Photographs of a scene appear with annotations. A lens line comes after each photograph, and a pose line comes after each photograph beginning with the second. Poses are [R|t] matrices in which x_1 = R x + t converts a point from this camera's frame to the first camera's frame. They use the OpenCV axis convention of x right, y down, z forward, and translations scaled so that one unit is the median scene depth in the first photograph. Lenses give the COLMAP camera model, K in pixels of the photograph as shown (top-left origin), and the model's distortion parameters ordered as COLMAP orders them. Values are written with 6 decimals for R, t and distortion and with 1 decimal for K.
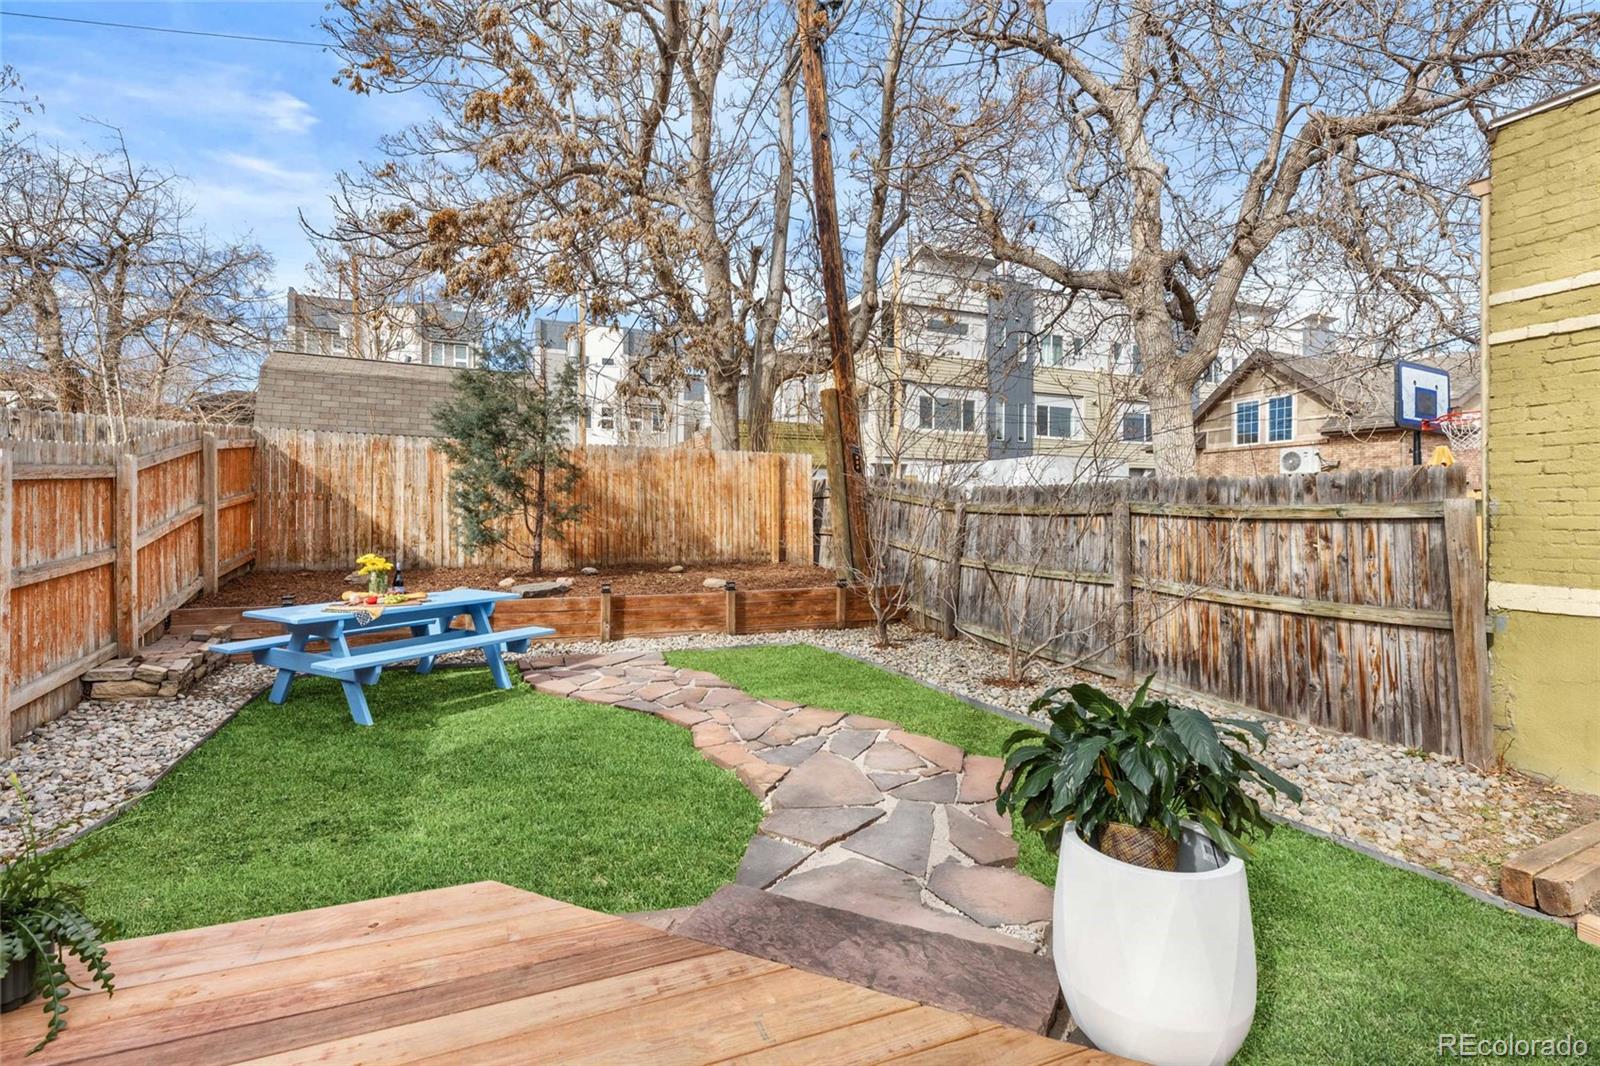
lens RADIAL K [[721.5, 0, 803.4], [0, 721.5, 523.9], [0, 0, 1]] dist [0.004811, -0.000688]
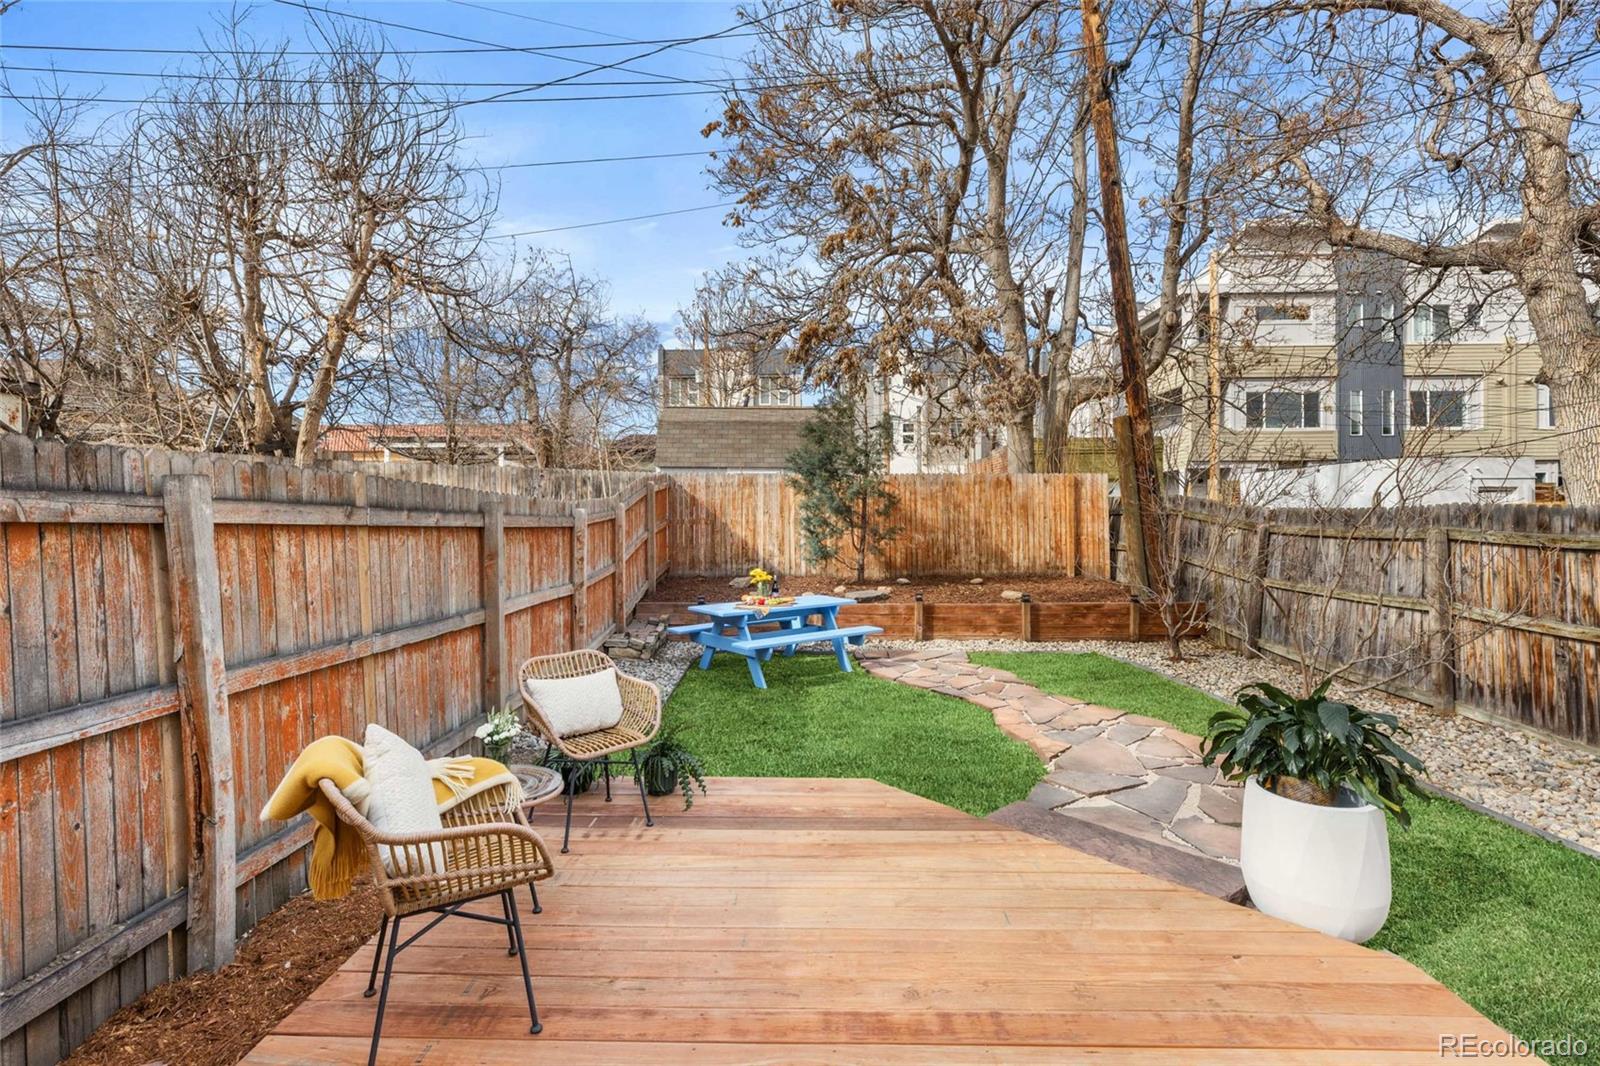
lens RADIAL K [[721.5, 0, 794.8], [0, 721.5, 530.3], [0, 0, 1]] dist [0.004811, -0.000688]
pose [[0.914345, -0.006111, -0.404891, 0.026933], [0.007093, 0.999974, 0.000924, -0.024647], [0.404875, -0.003717, 0.914365, -0.185828]]
